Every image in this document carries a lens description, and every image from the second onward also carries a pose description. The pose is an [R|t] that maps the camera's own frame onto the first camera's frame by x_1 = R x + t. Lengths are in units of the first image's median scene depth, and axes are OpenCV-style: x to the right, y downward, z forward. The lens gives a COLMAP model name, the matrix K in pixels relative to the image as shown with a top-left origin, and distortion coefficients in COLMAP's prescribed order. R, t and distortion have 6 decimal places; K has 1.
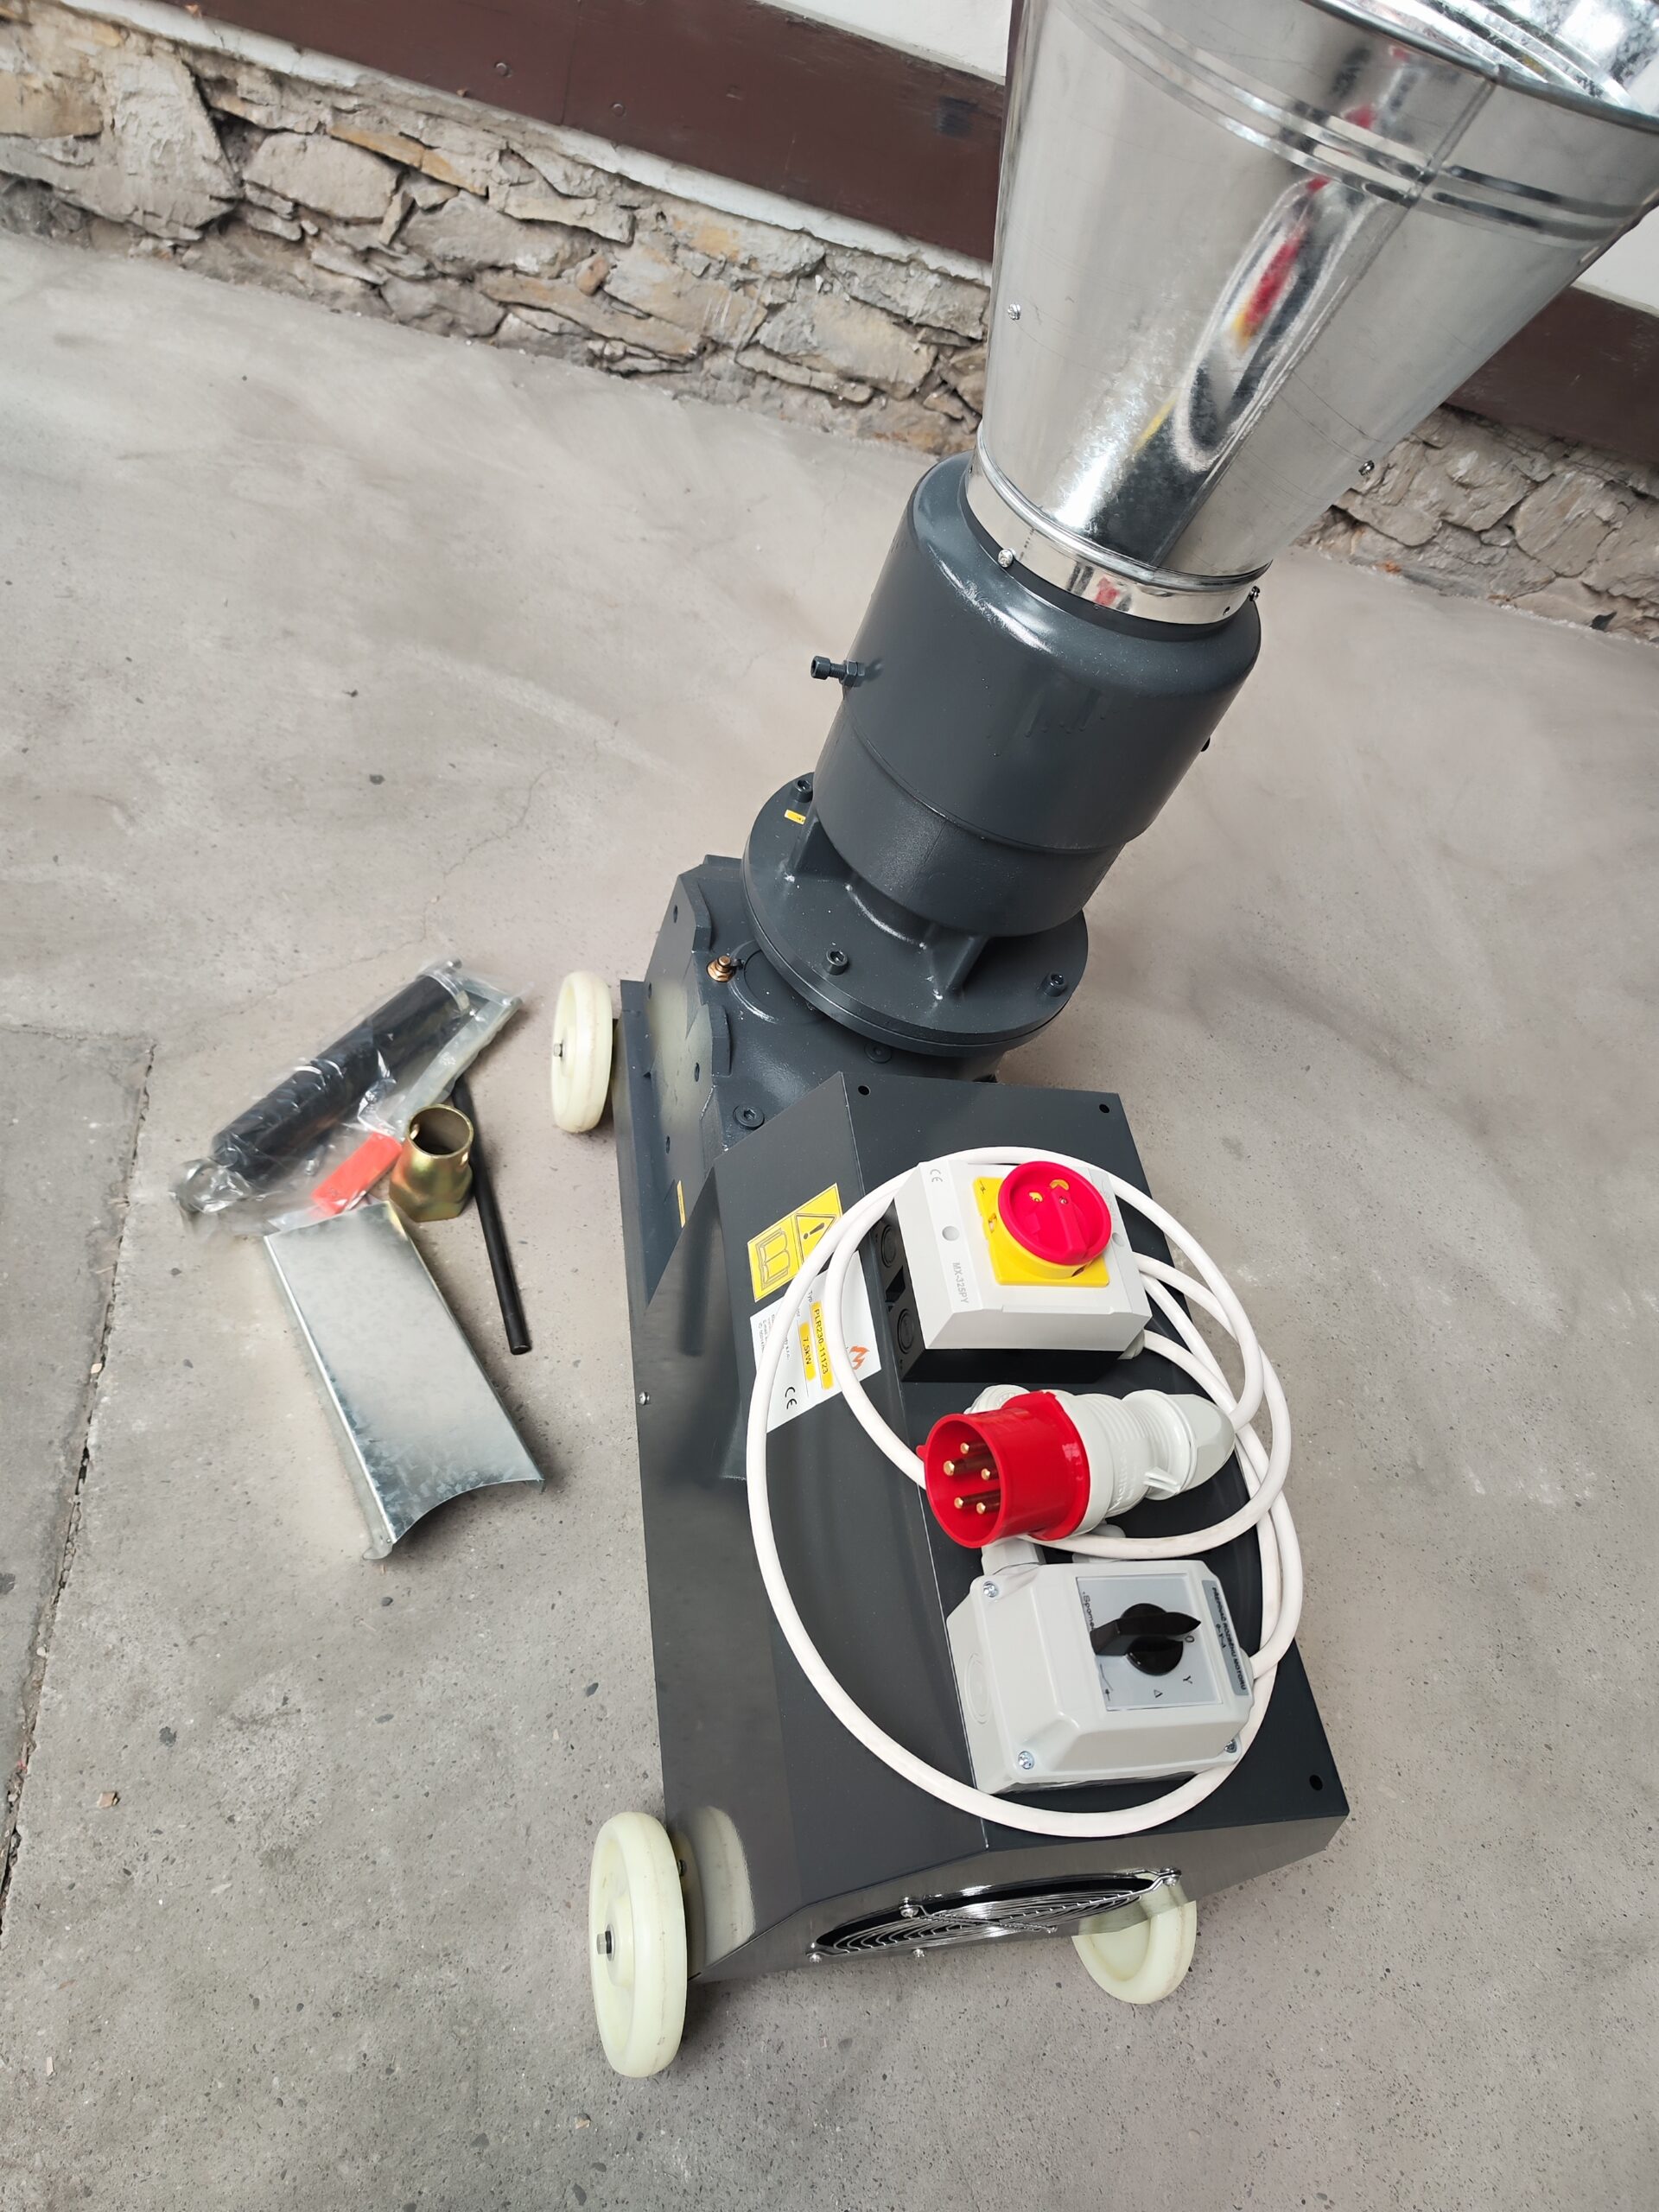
lens RADIAL K [[1507.0, 0, 829.5], [0, 1507.0, 1106.0], [0, 0, 1]] dist [0.017611, -0.010991]
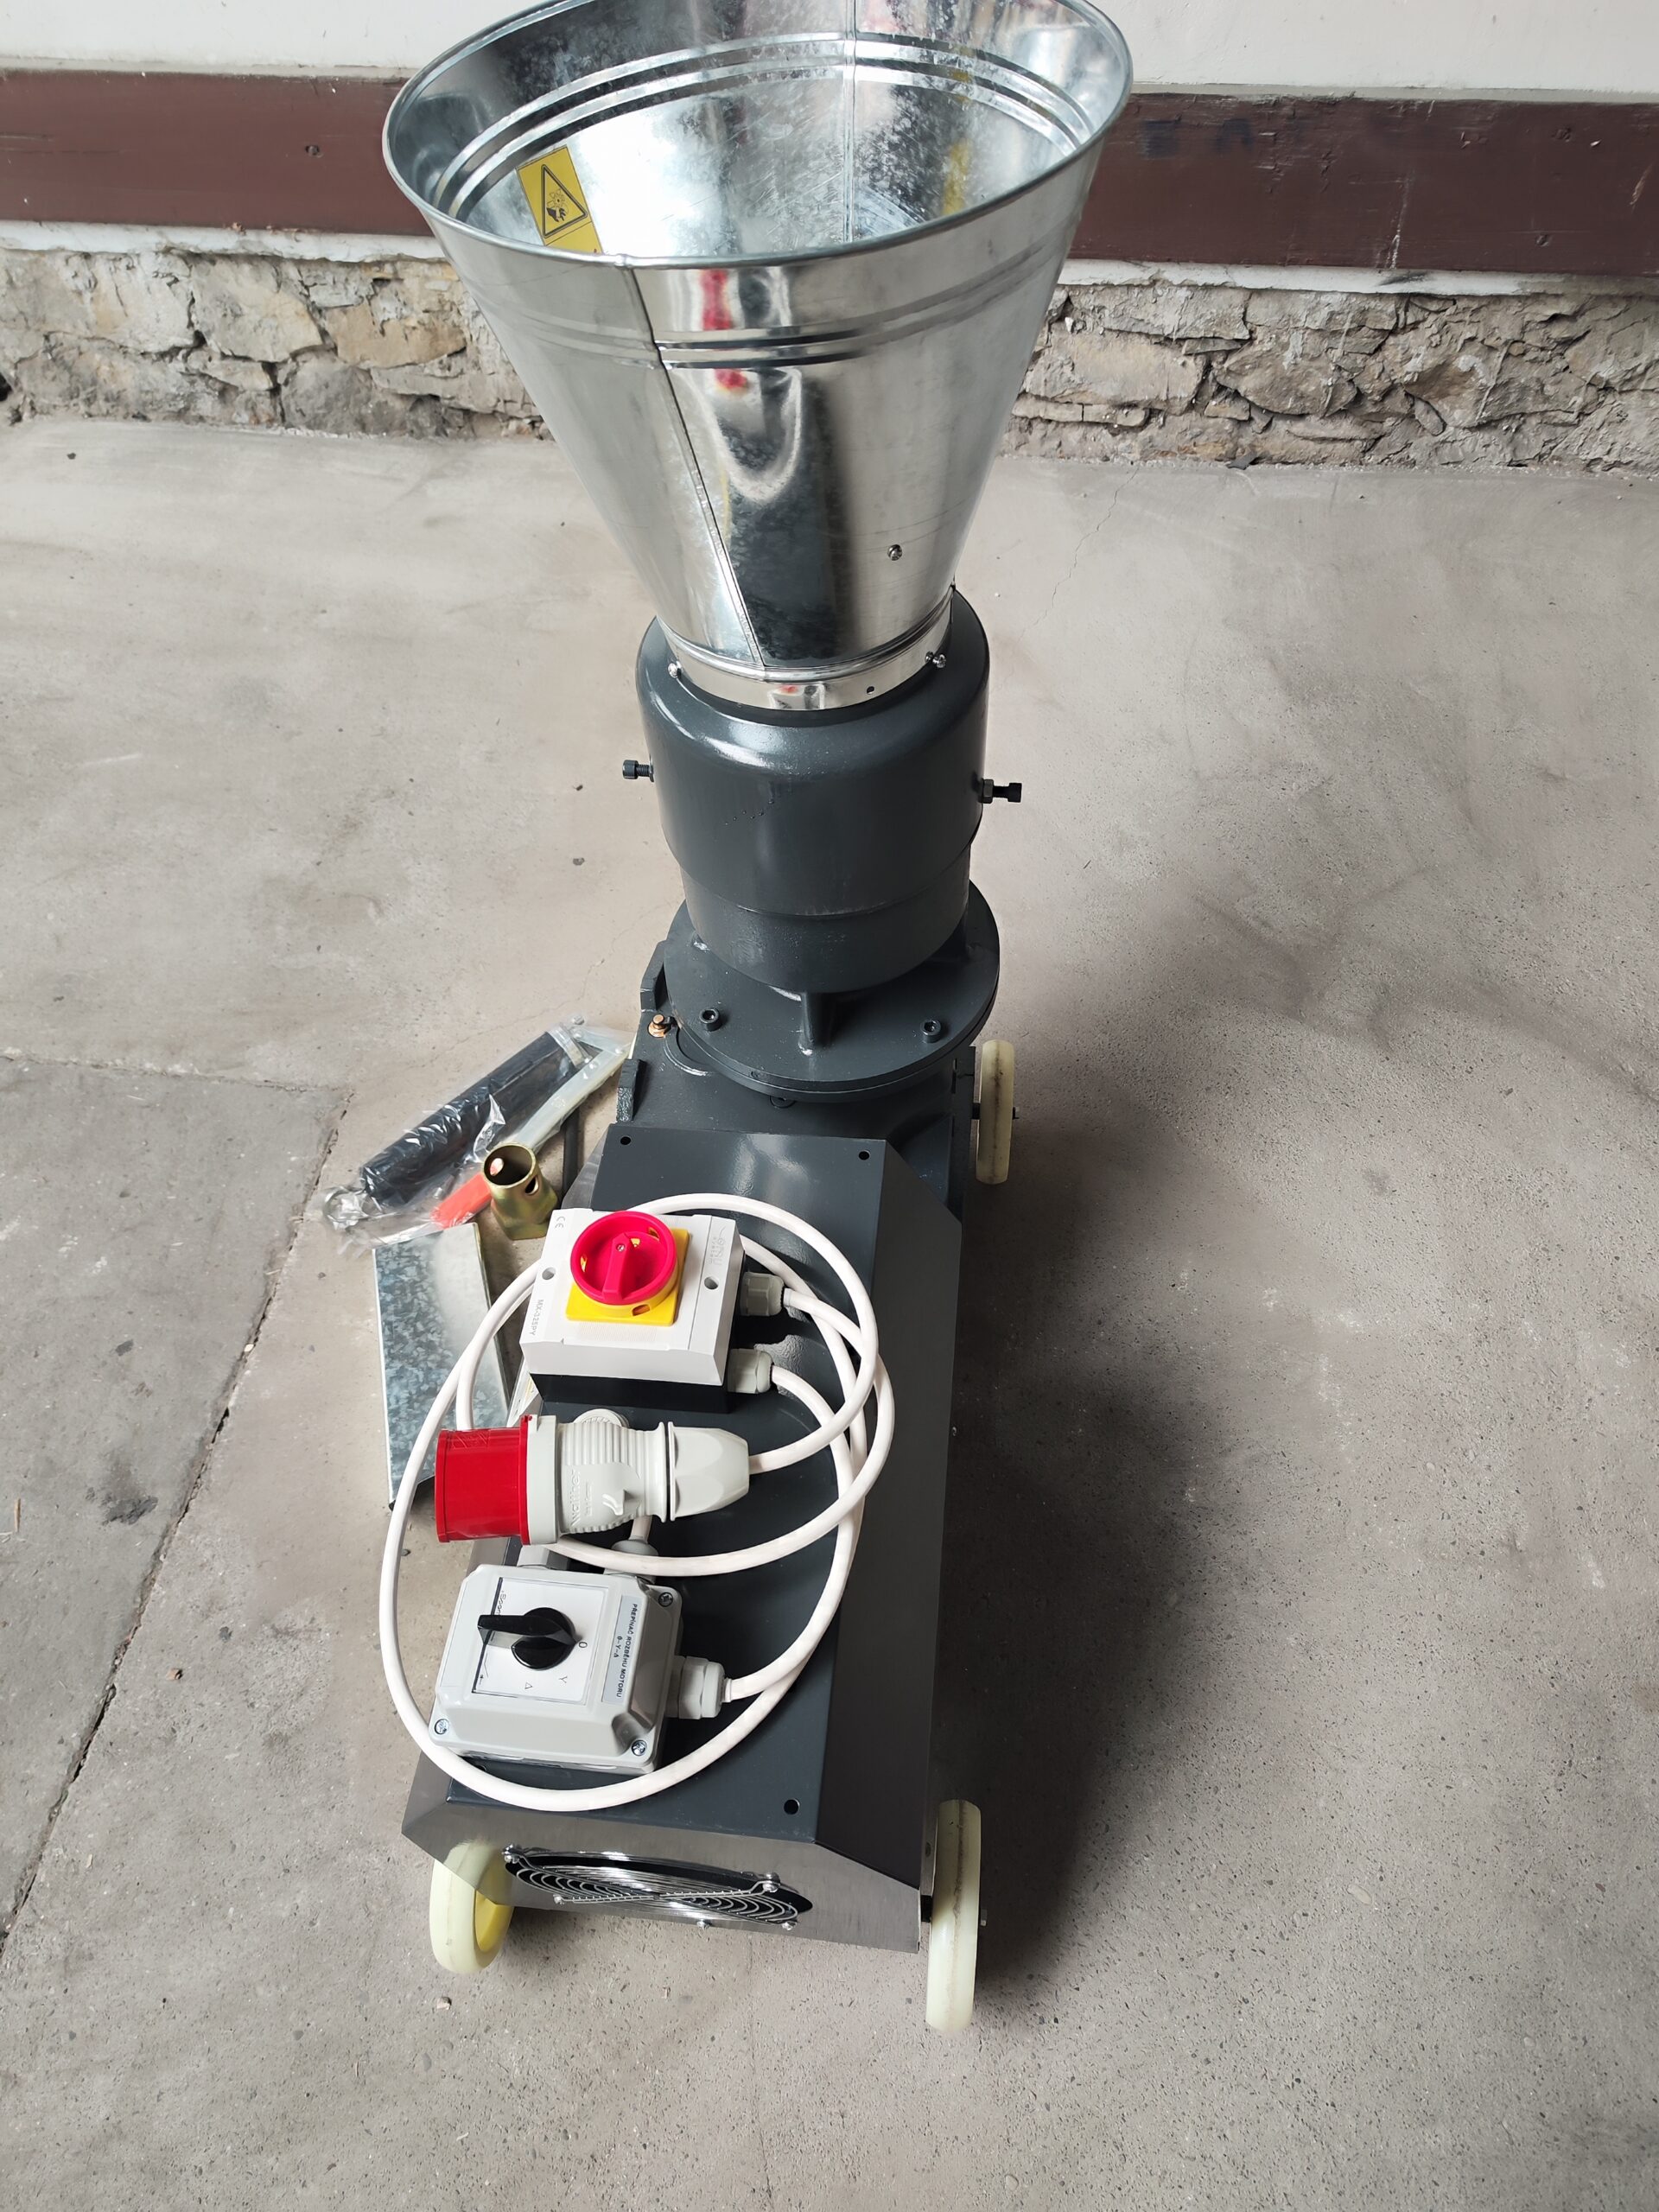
lens RADIAL K [[1505.8, 0, 833.2], [0, 1505.8, 1085.2], [0, 0, 1]] dist [0.018204, -0.007478]
pose [[0.906539, -0.015648, -0.421833, 0.426074], [0.008040, 0.999771, -0.019809, -0.018517], [0.422046, 0.014566, 0.906457, 0.024963]]
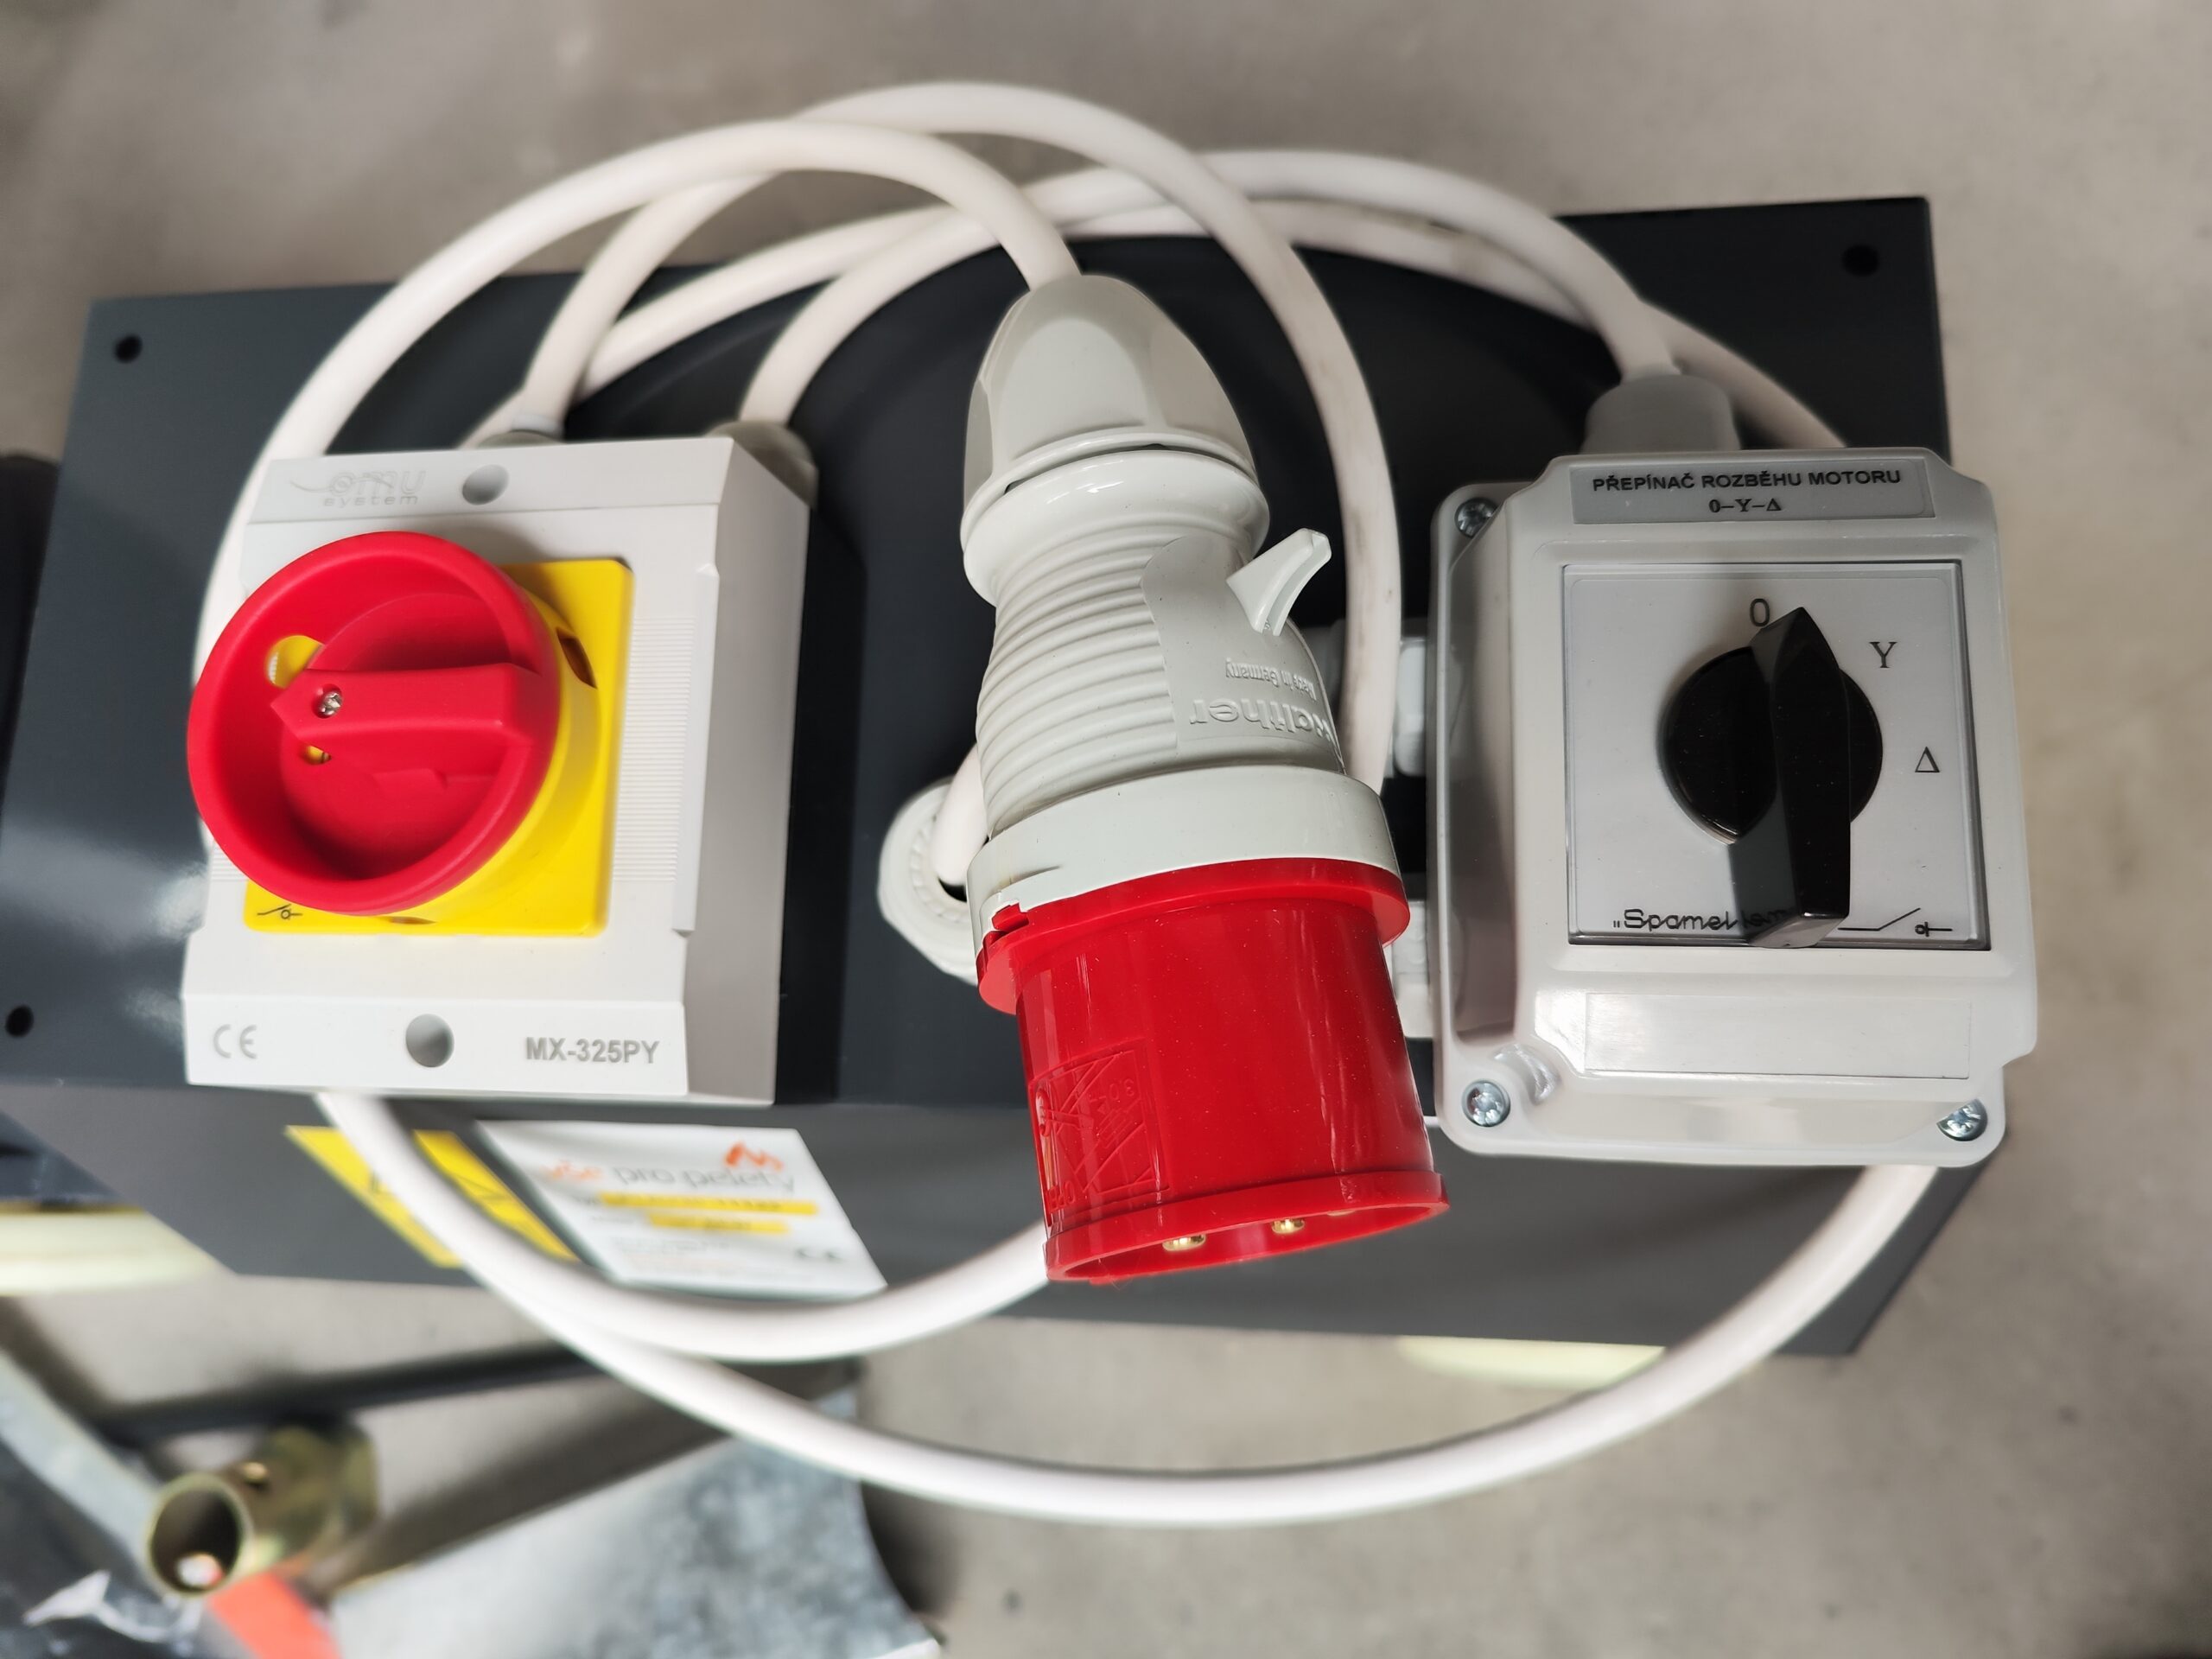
lens RADIAL K [[1575.9, 0, 1106.0], [0, 1575.9, 829.5], [0, 0, 1]] dist [-0.002945, -0.004451]
pose [[0.126024, -0.980556, -0.150423, 0.108141], [0.885898, 0.043003, 0.461883, 0.031039], [-0.446434, -0.191468, 0.874092, 0.360607]]
